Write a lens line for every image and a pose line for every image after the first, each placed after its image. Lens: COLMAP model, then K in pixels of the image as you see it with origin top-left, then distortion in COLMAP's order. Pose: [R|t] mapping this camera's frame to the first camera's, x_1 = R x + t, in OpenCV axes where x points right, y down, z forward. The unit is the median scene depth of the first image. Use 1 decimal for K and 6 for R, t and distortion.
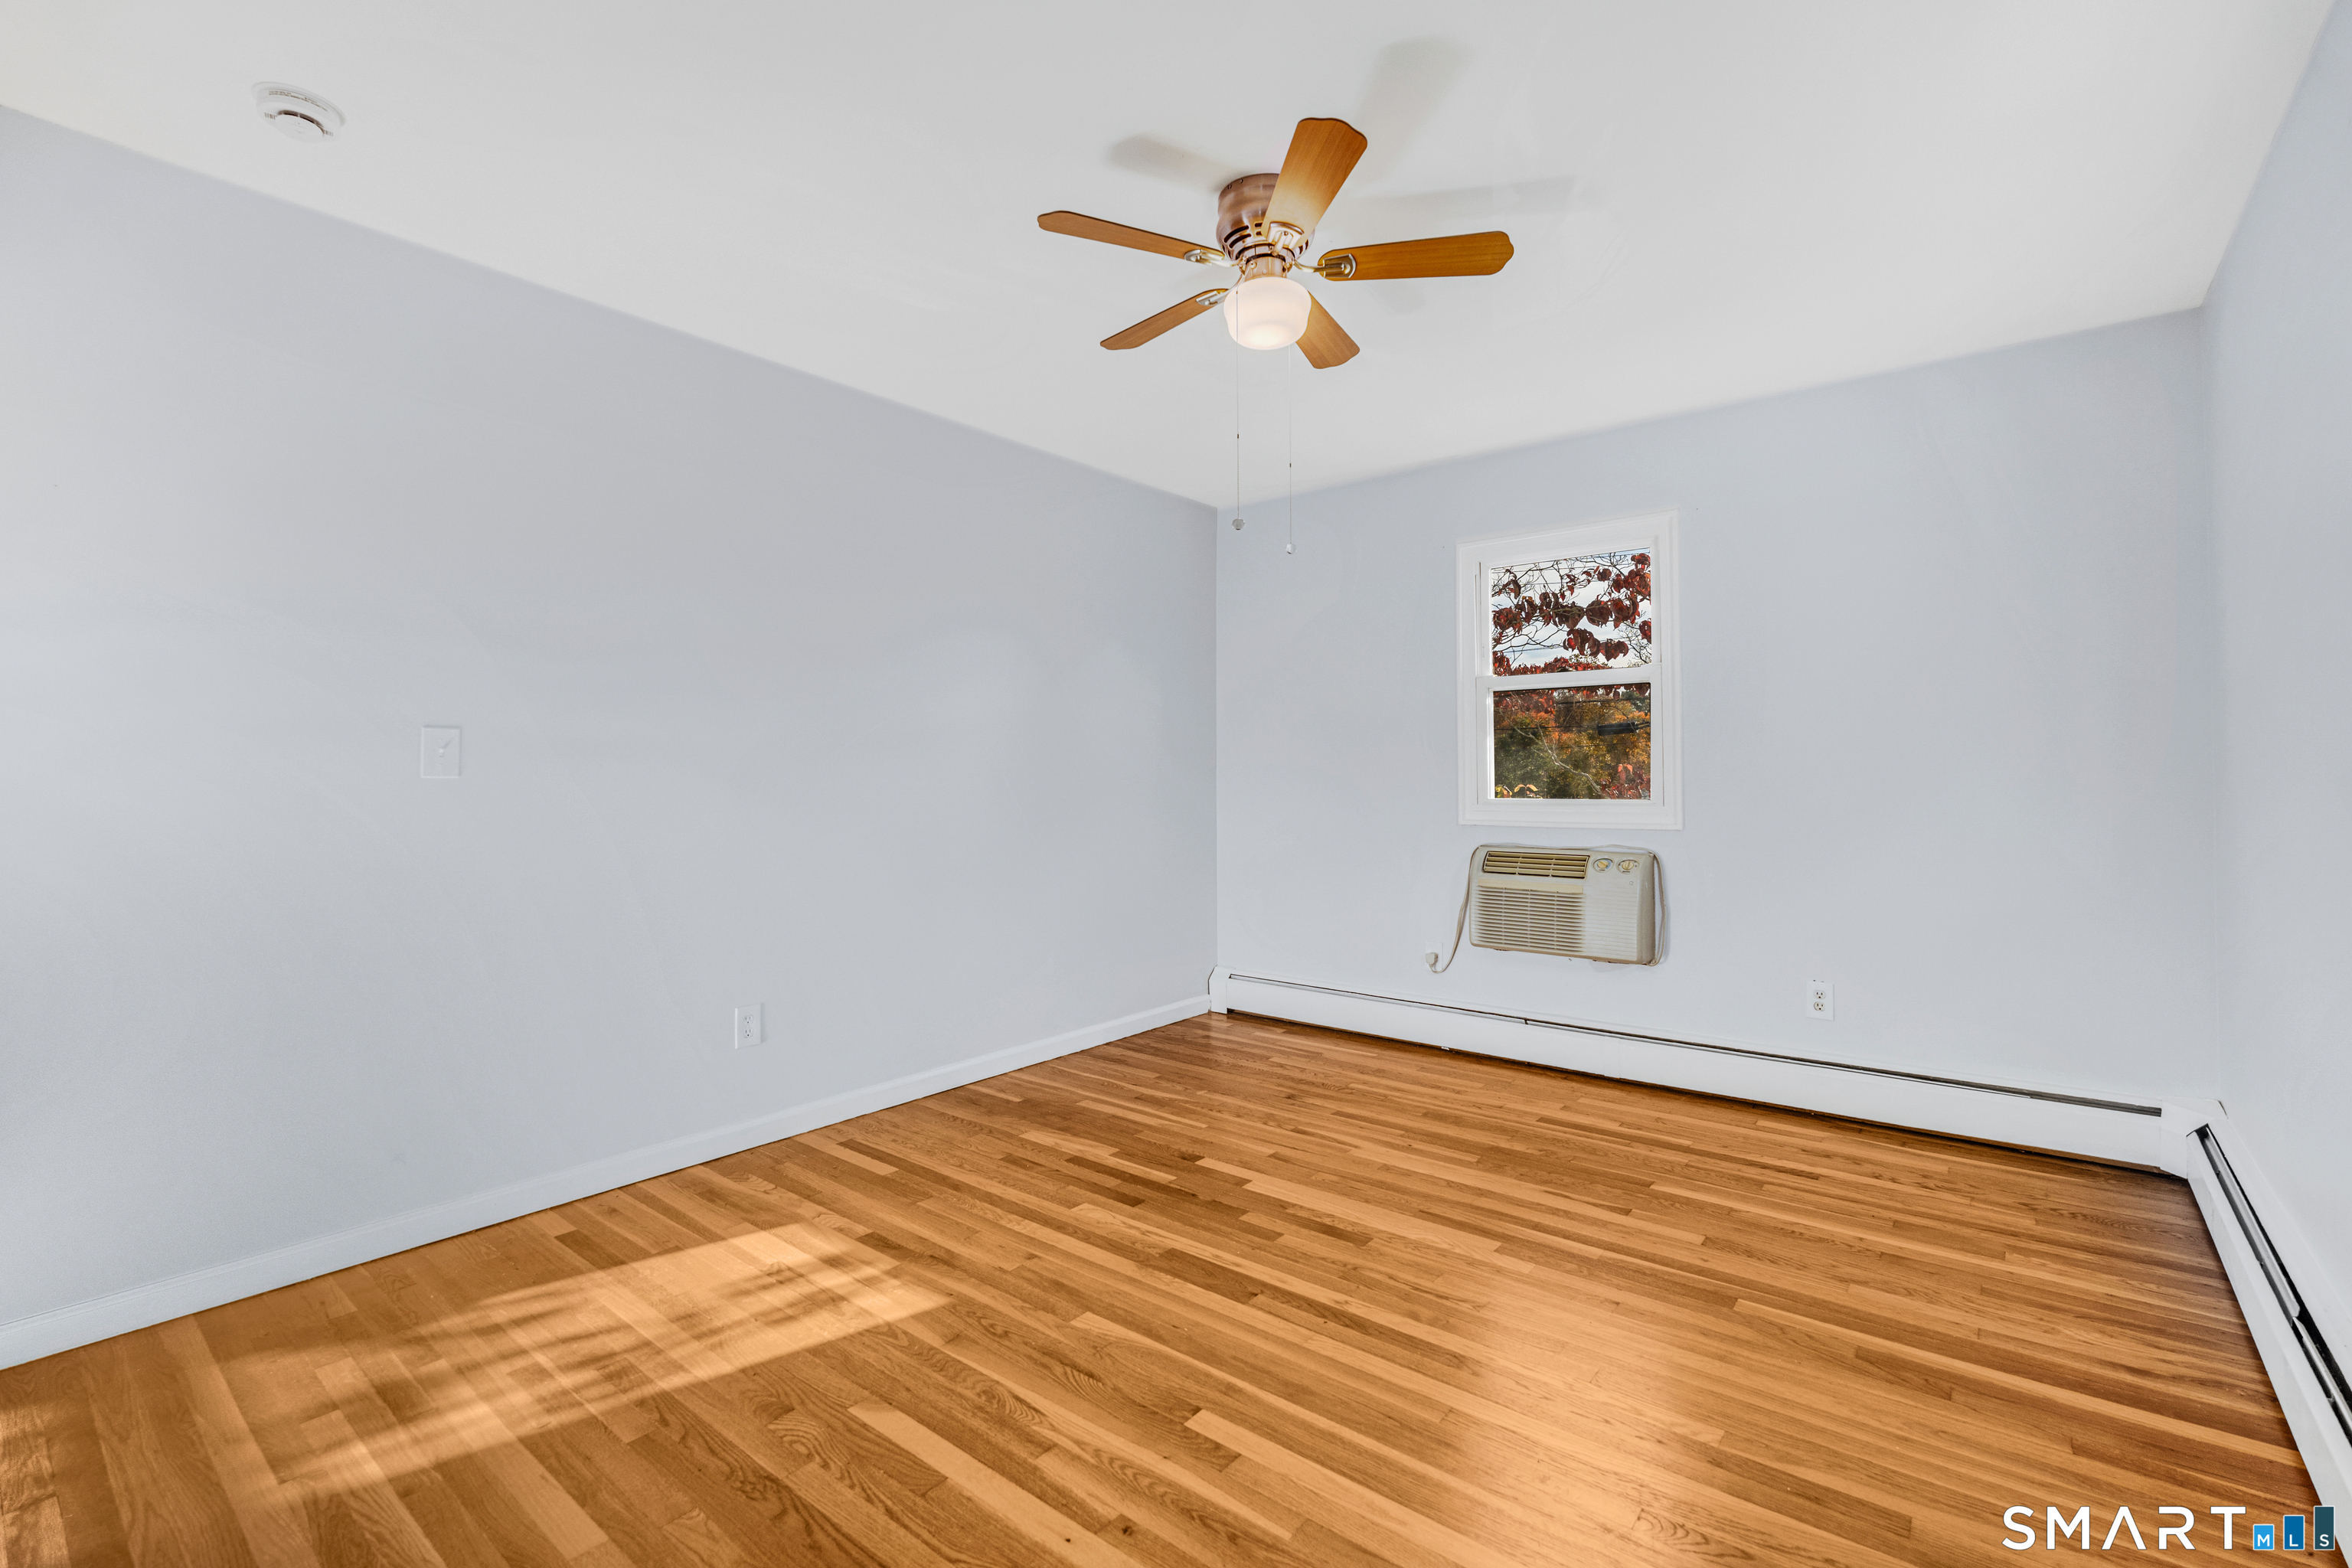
lens RADIAL K [[1045.5, 0, 1193.1], [0, 1045.5, 777.3], [0, 0, 1]] dist [-0.009846, 0.000009]
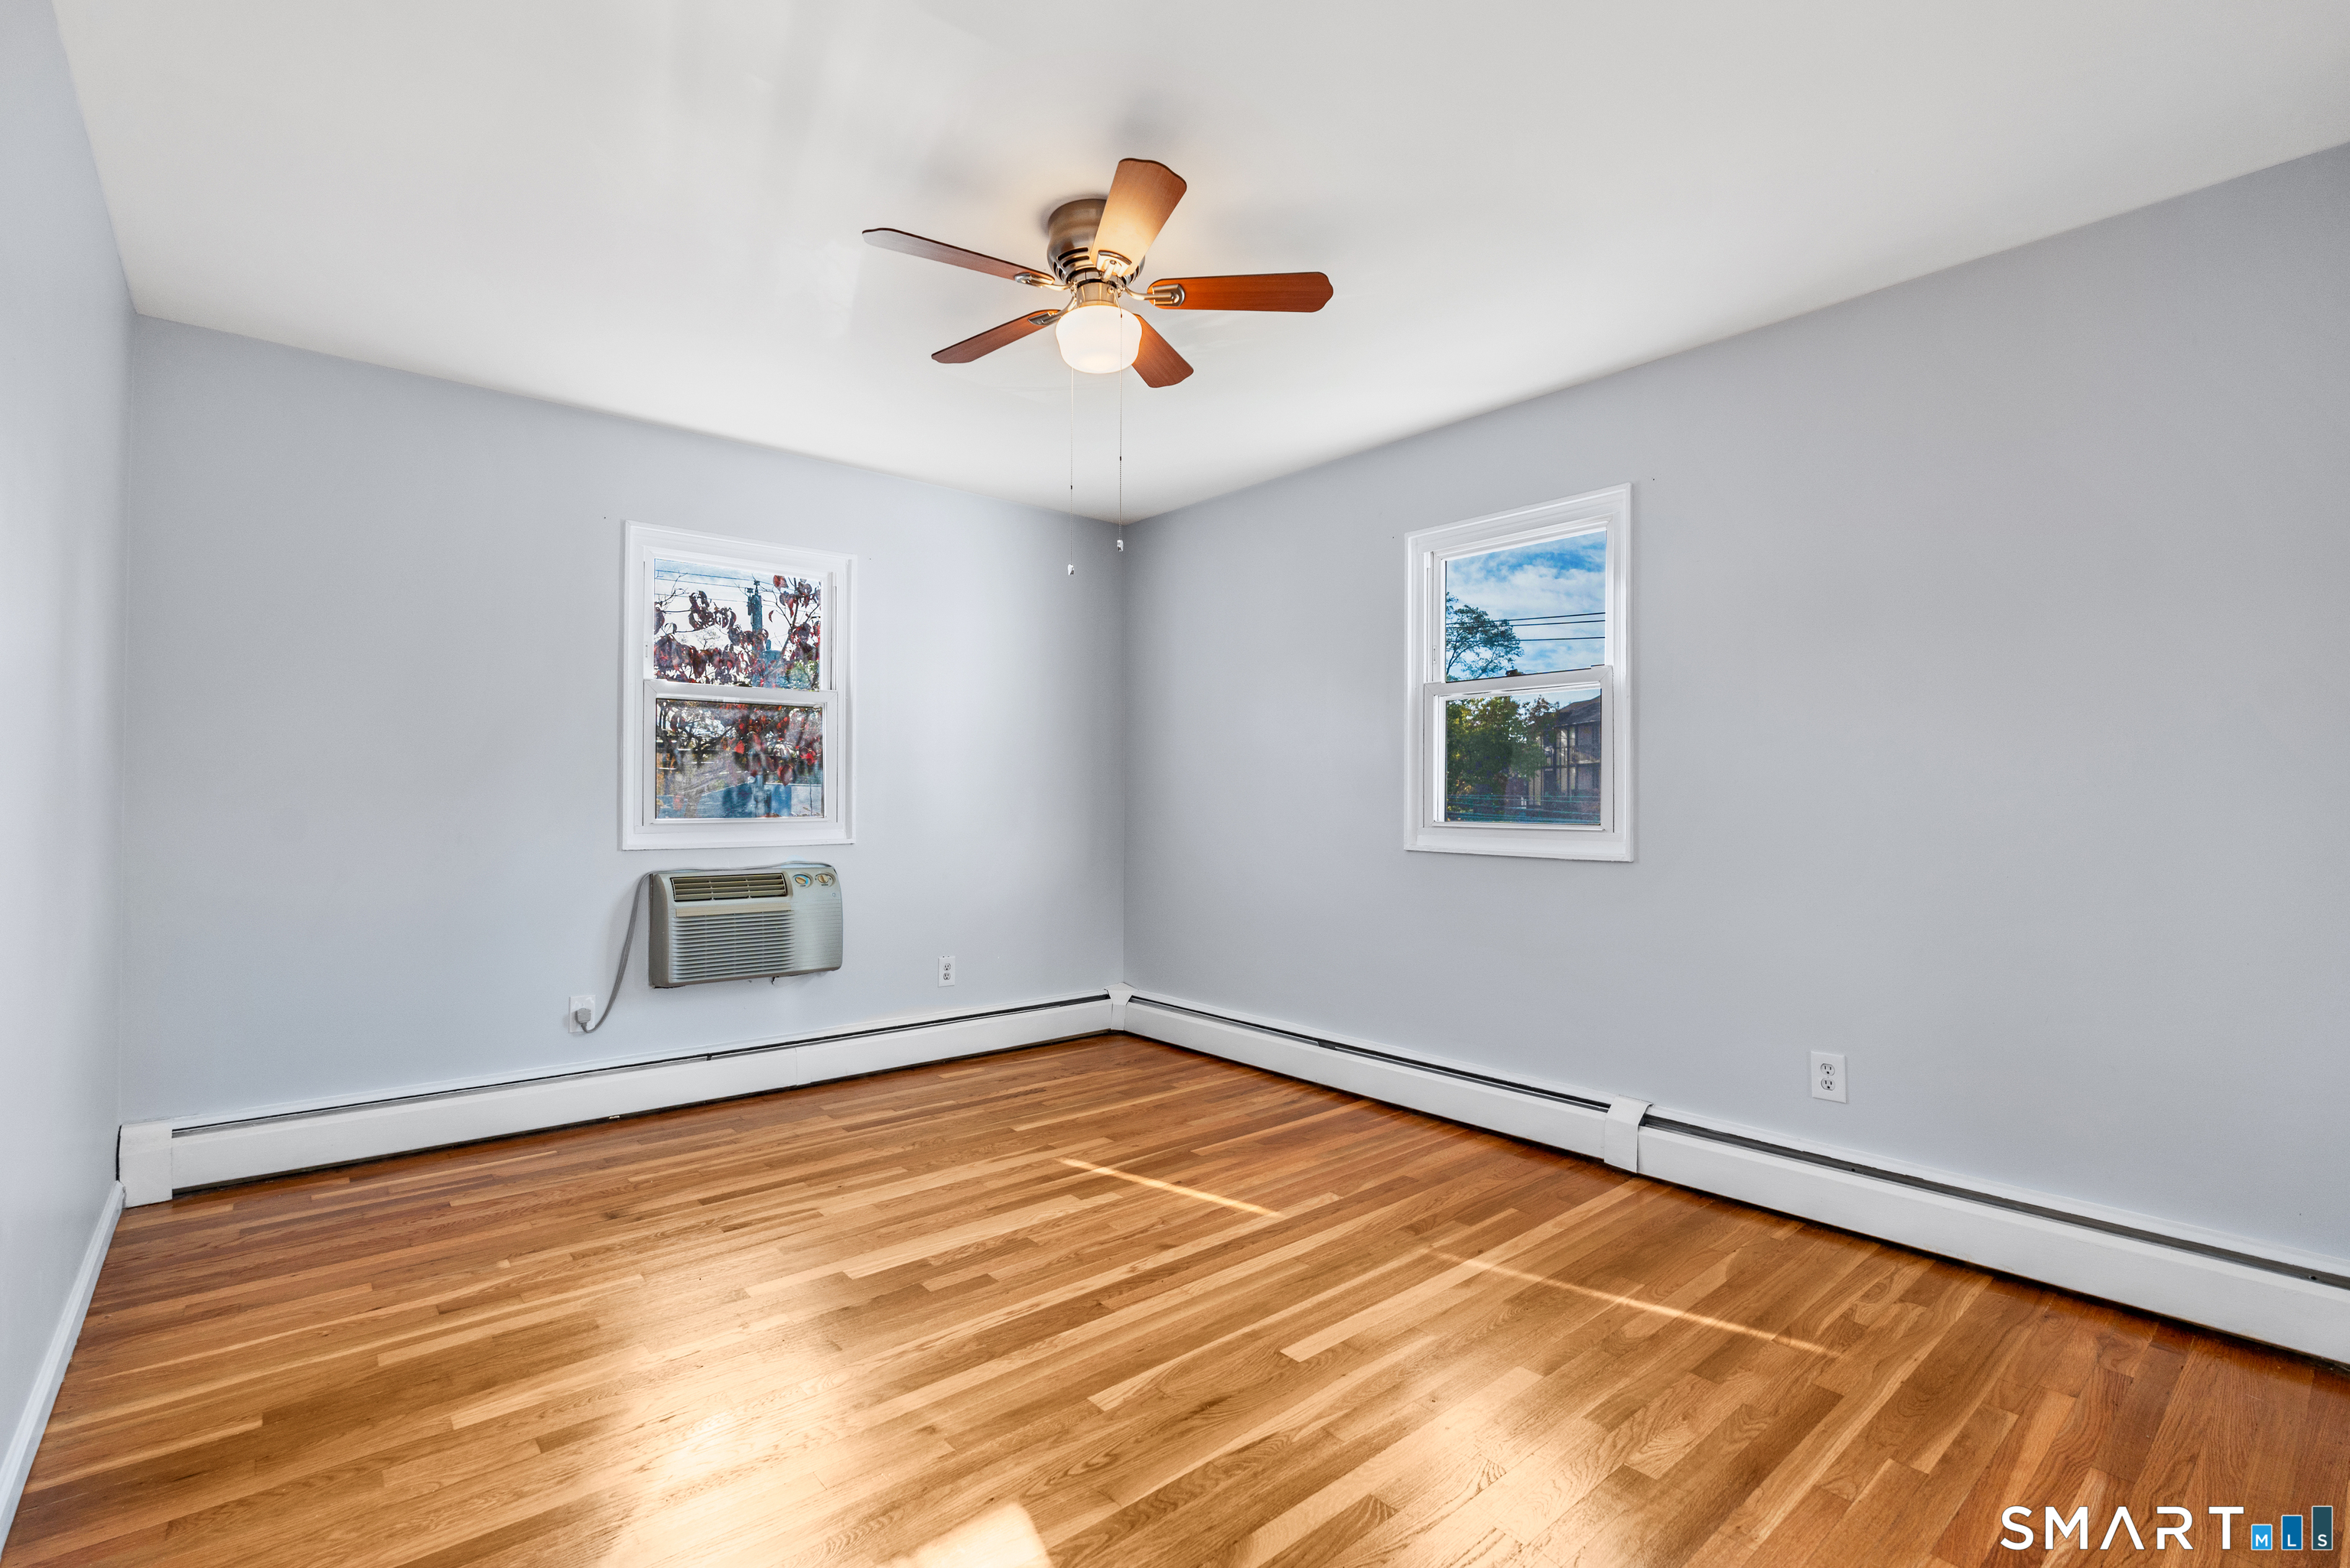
lens RADIAL K [[1044.5, 0, 1189.1], [0, 1044.5, 795.6], [0, 0, 1]] dist [-0.009846, 0.000009]
pose [[0.179075, 0.004446, 0.983825, -0.716641], [-0.004634, 0.999983, -0.003676, 0.002220], [-0.983824, -0.003901, 0.179093, 0.566797]]
